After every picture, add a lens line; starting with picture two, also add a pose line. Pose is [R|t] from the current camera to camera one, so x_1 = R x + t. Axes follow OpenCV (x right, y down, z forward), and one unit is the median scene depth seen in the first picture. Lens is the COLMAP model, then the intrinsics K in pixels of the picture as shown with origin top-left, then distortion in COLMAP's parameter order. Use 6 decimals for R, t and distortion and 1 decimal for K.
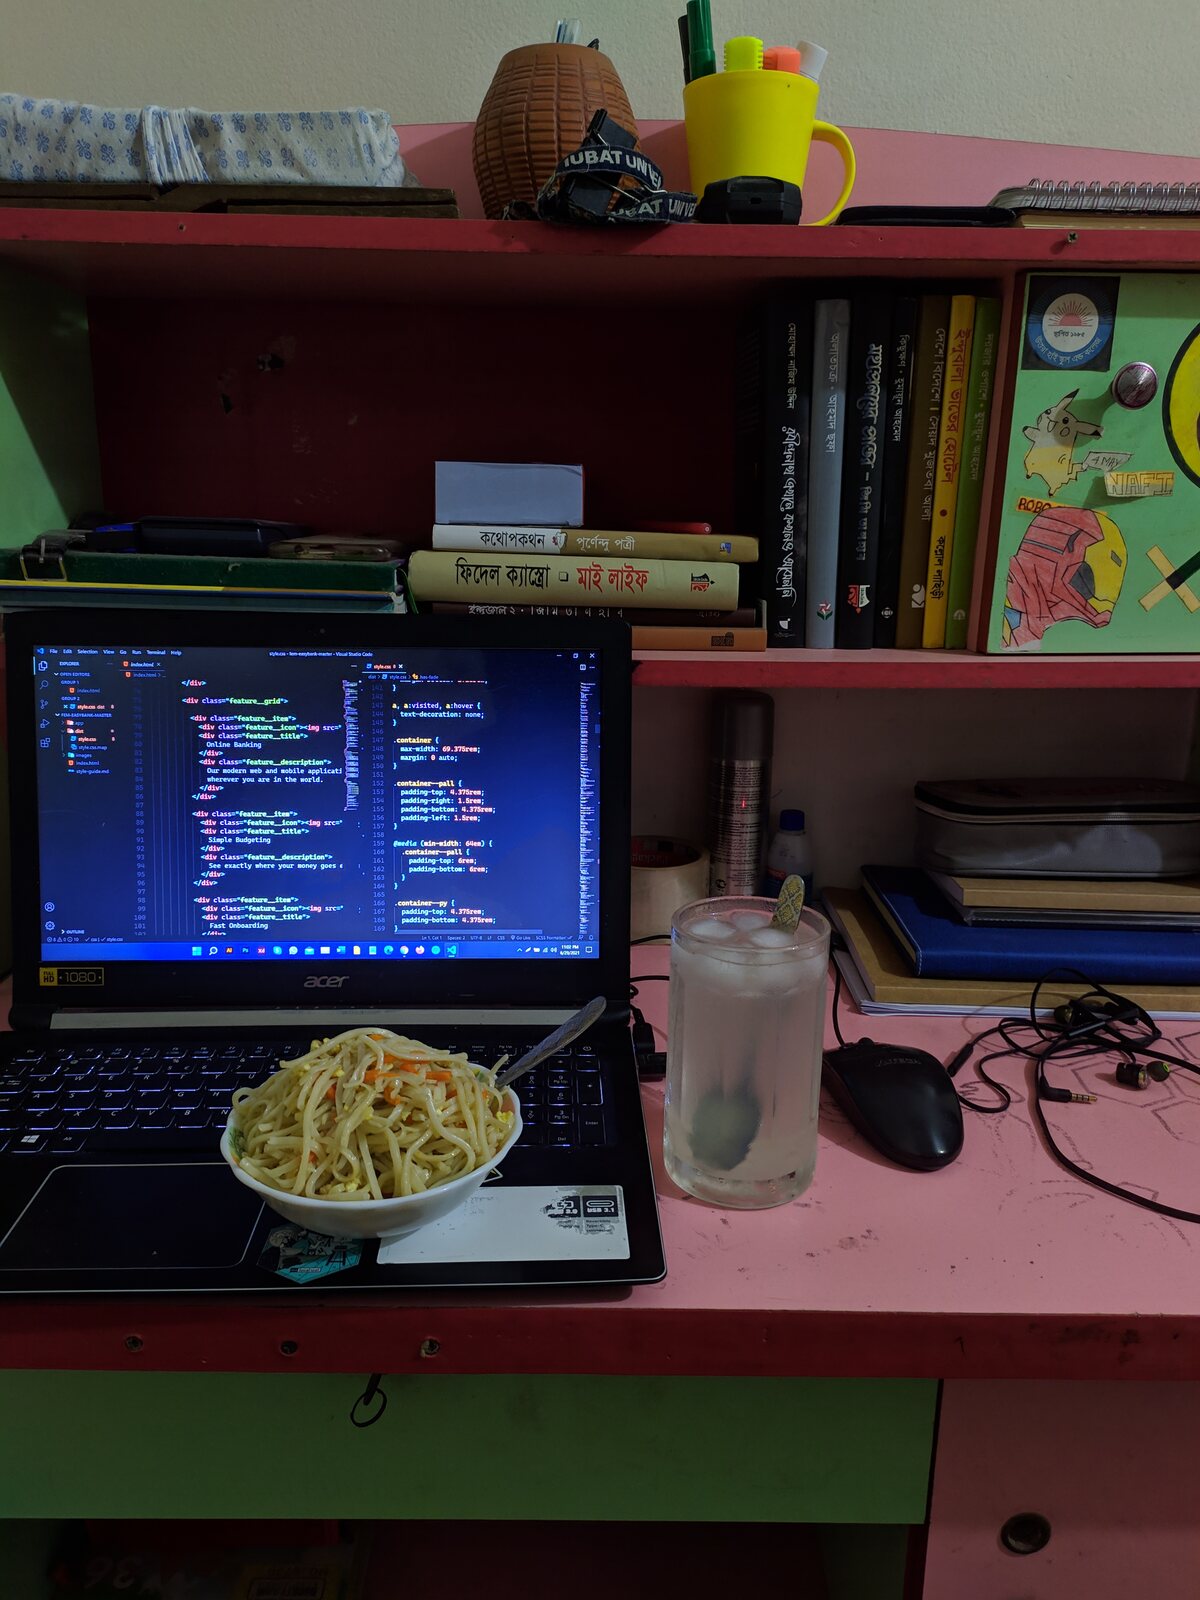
lens RADIAL K [[1248.0, 0, 600.0], [0, 1248.0, 800.0], [0, 0, 1]] dist [0.006681, 0.000930]
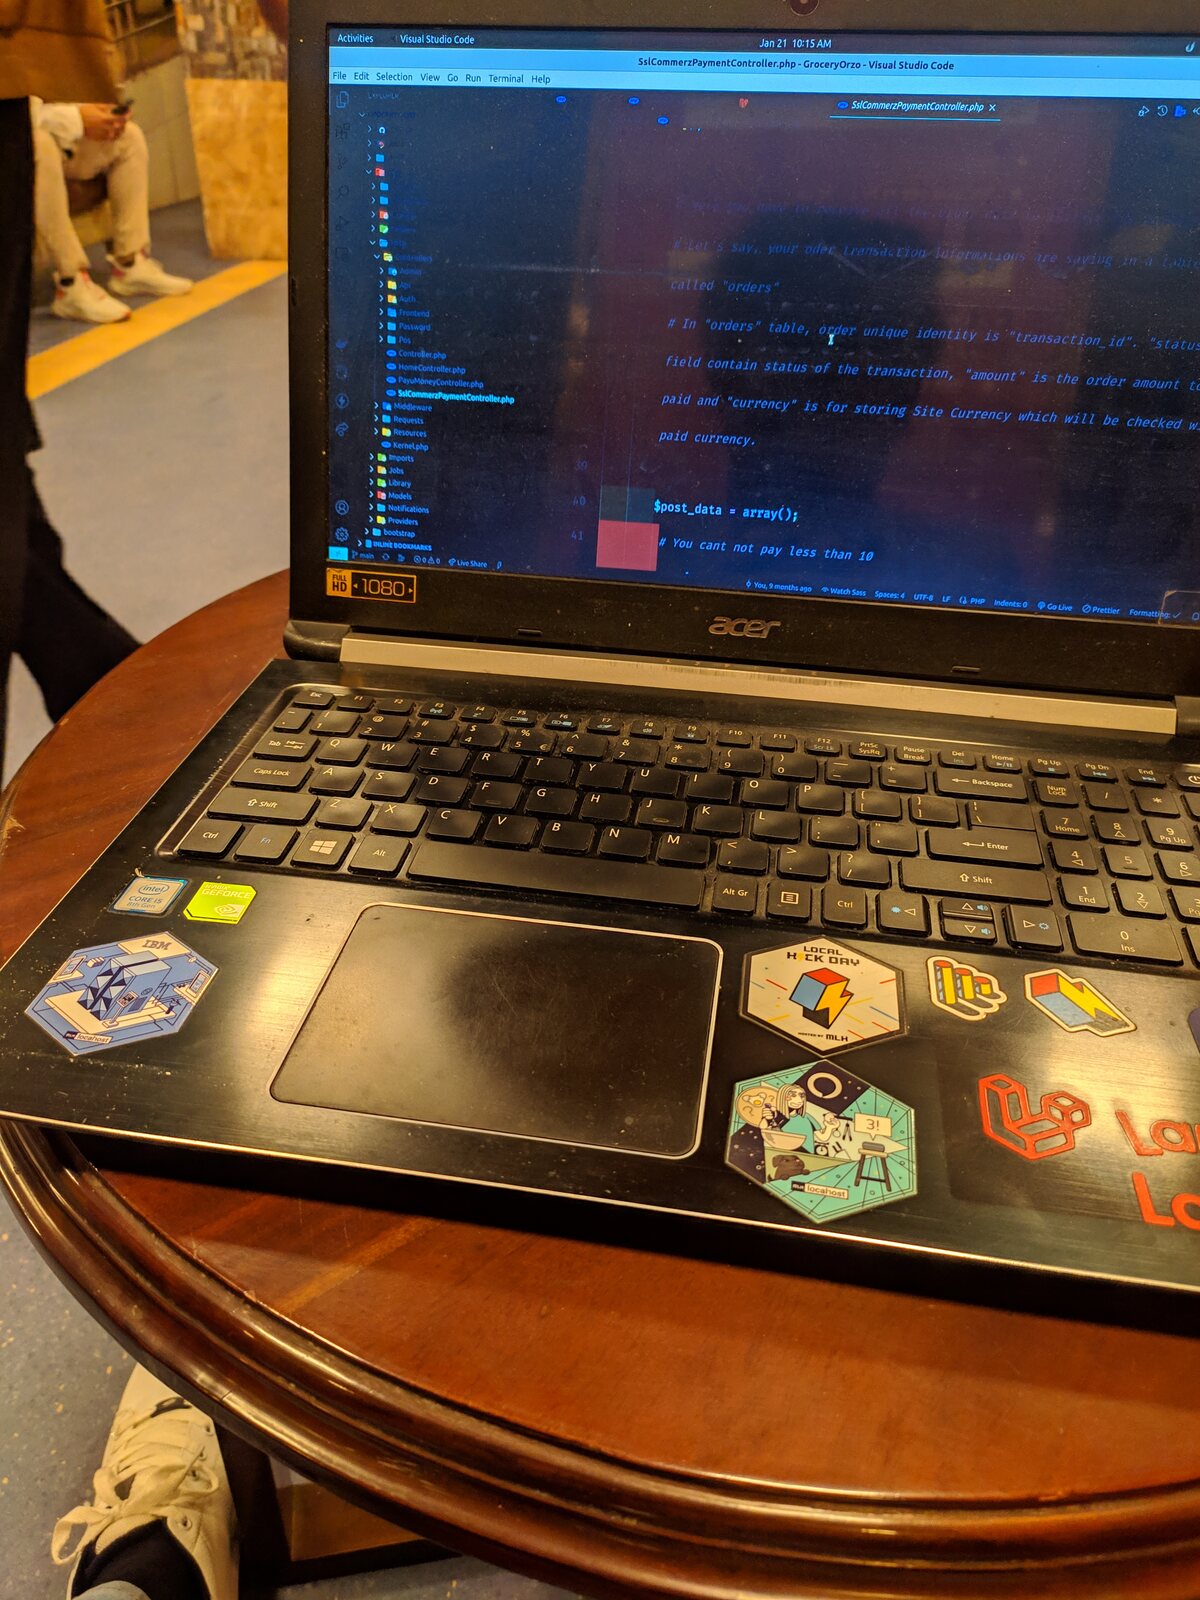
lens RADIAL K [[1172.7, 0, 604.2], [0, 1172.7, 812.0], [0, 0, 1]] dist [0.051147, -0.117908]
pose [[0.981035, 0.115848, -0.155403, -0.243036], [-0.061493, 0.946340, 0.317270, 0.062190], [0.183819, -0.301697, 0.935516, 0.510511]]
